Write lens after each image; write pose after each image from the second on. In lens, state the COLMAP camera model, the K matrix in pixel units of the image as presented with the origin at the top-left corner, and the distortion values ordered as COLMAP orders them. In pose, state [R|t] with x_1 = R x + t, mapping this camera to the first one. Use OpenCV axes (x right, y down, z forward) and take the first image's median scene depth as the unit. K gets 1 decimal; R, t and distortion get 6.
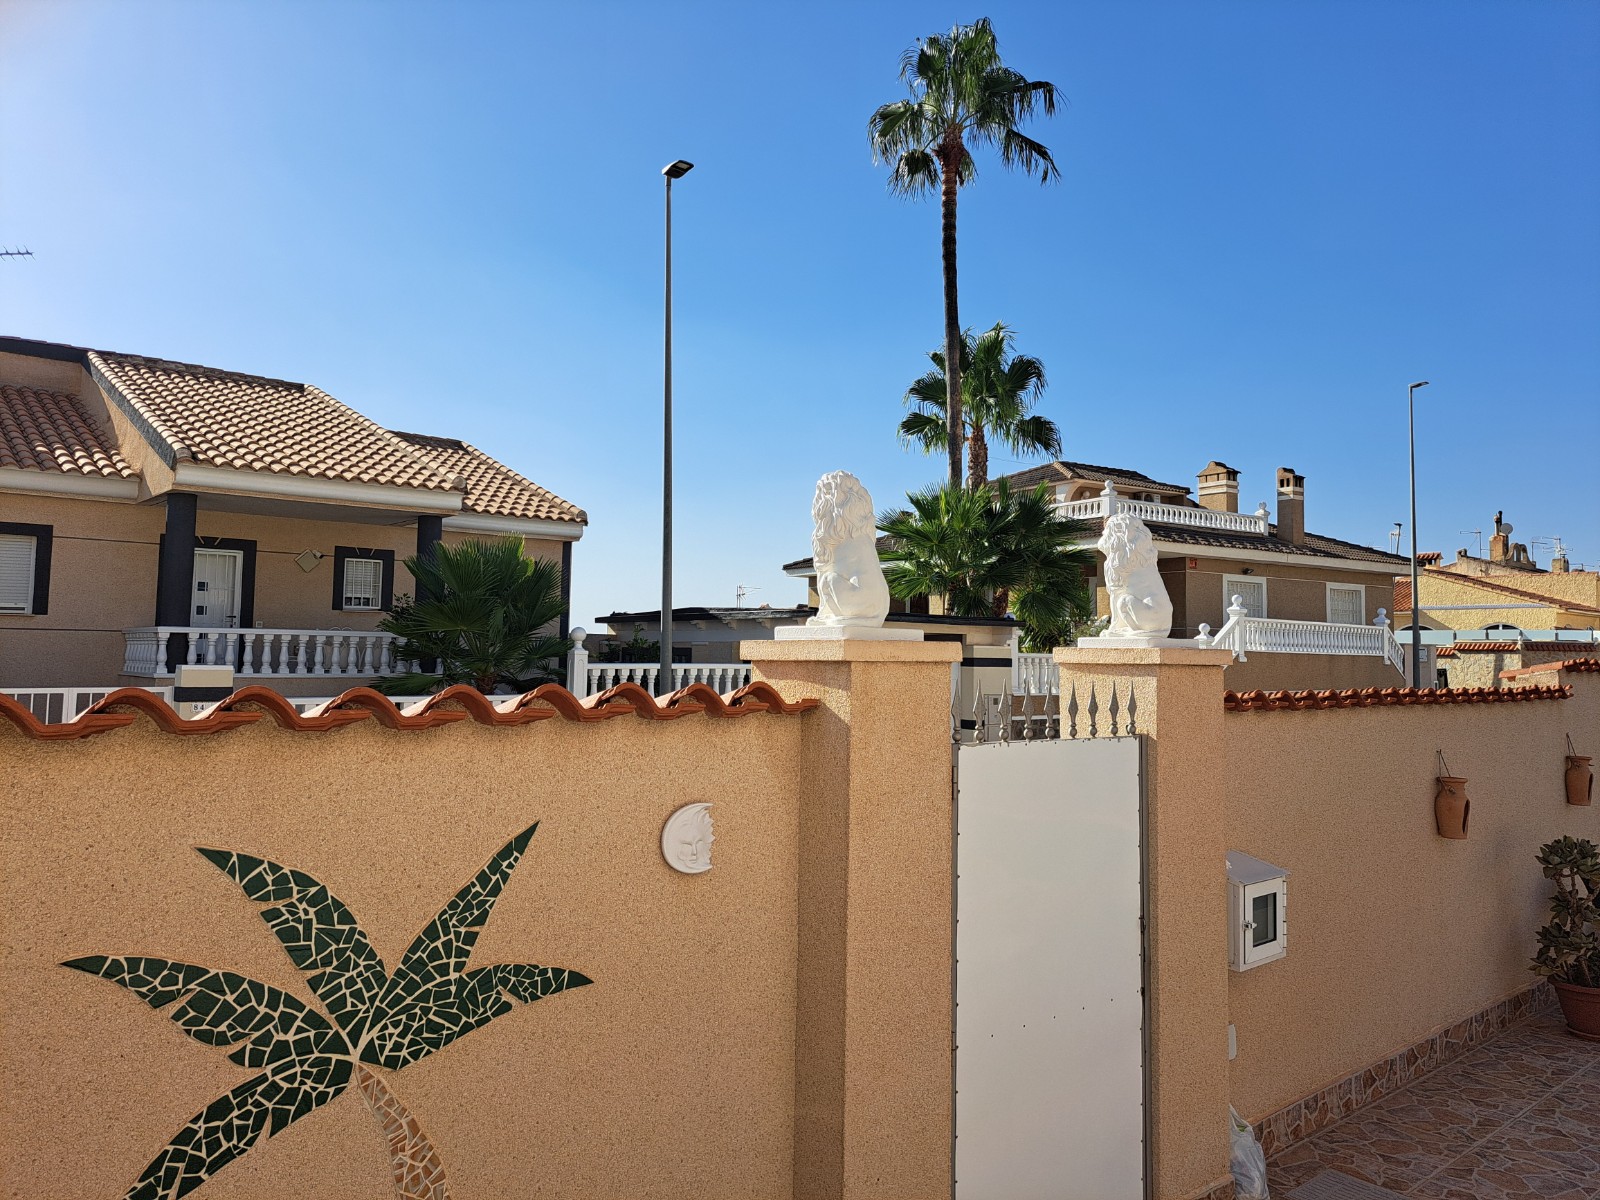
lens RADIAL K [[1143.8, 0, 806.5], [0, 1143.8, 578.5], [0, 0, 1]] dist [0.081246, -0.098488]
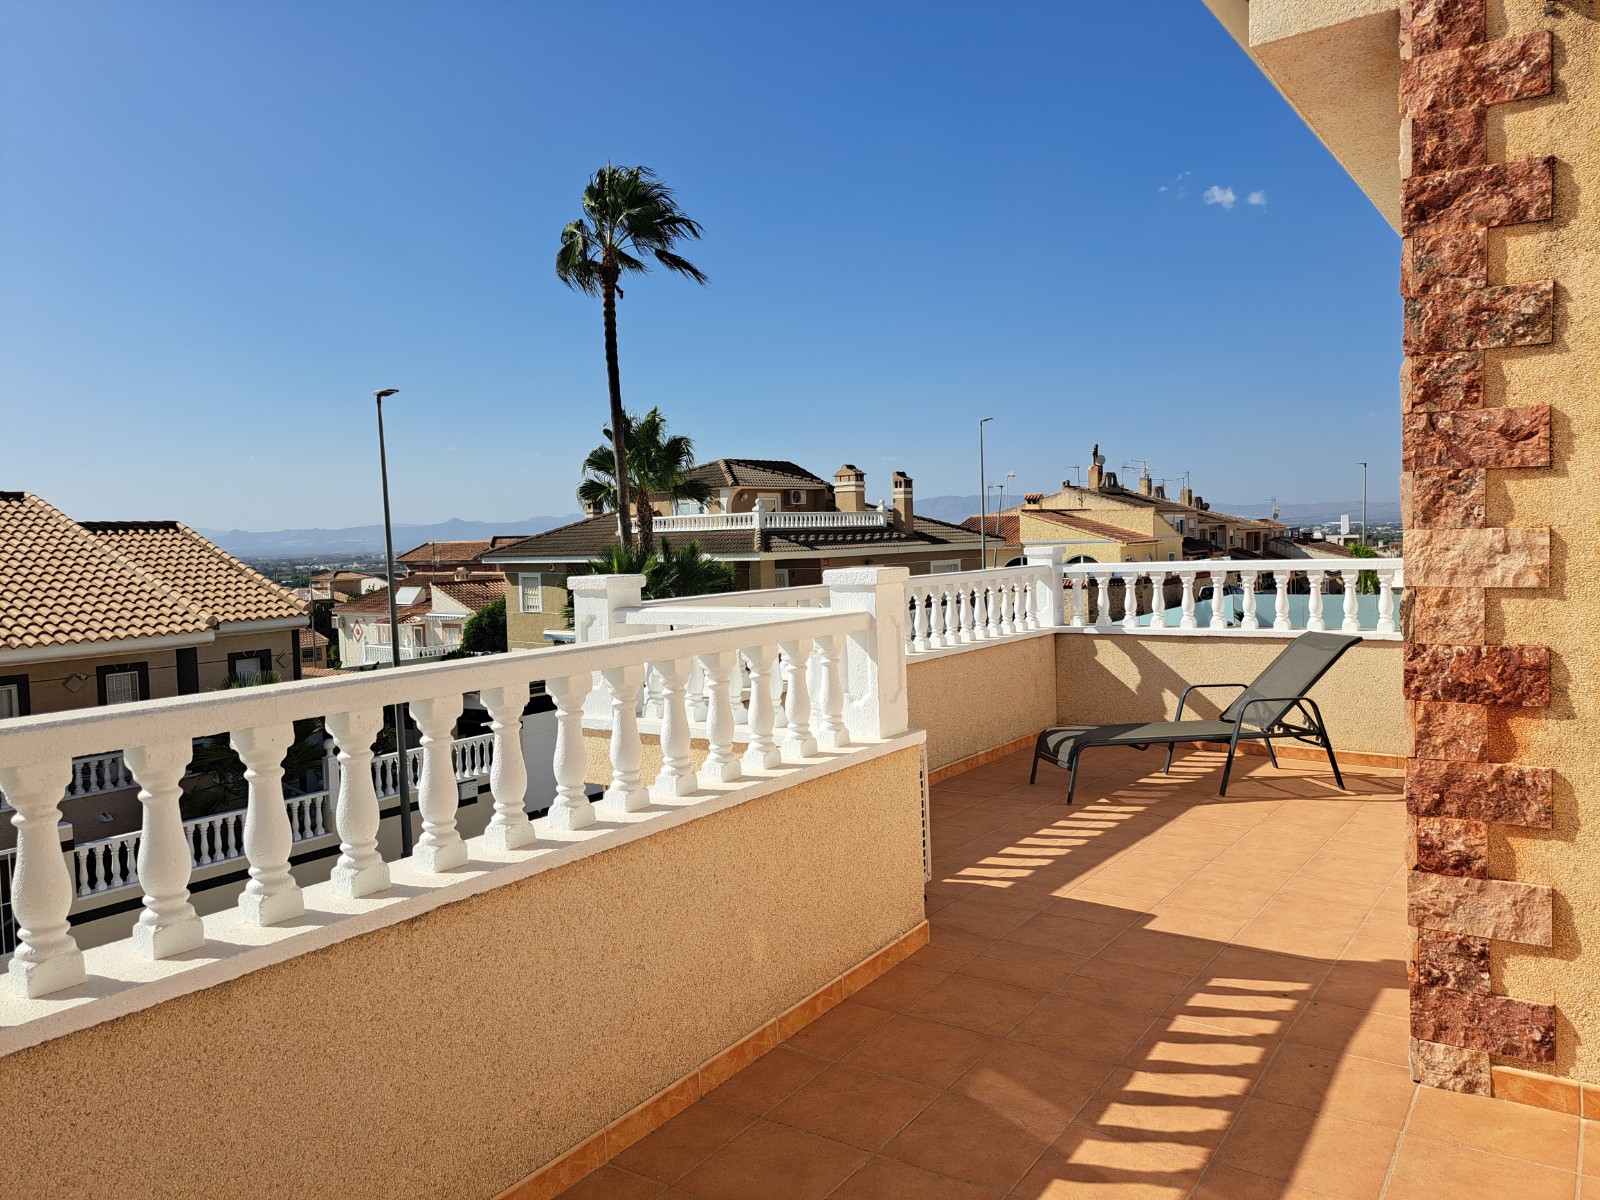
lens RADIAL K [[1143.8, 0, 806.5], [0, 1143.8, 578.5], [0, 0, 1]] dist [0.081246, -0.098488]
pose [[0.967450, -0.055130, 0.246983, 0.006892], [0.028776, 0.993617, 0.109070, -0.128881], [-0.251420, -0.098413, 0.962862, -0.190255]]
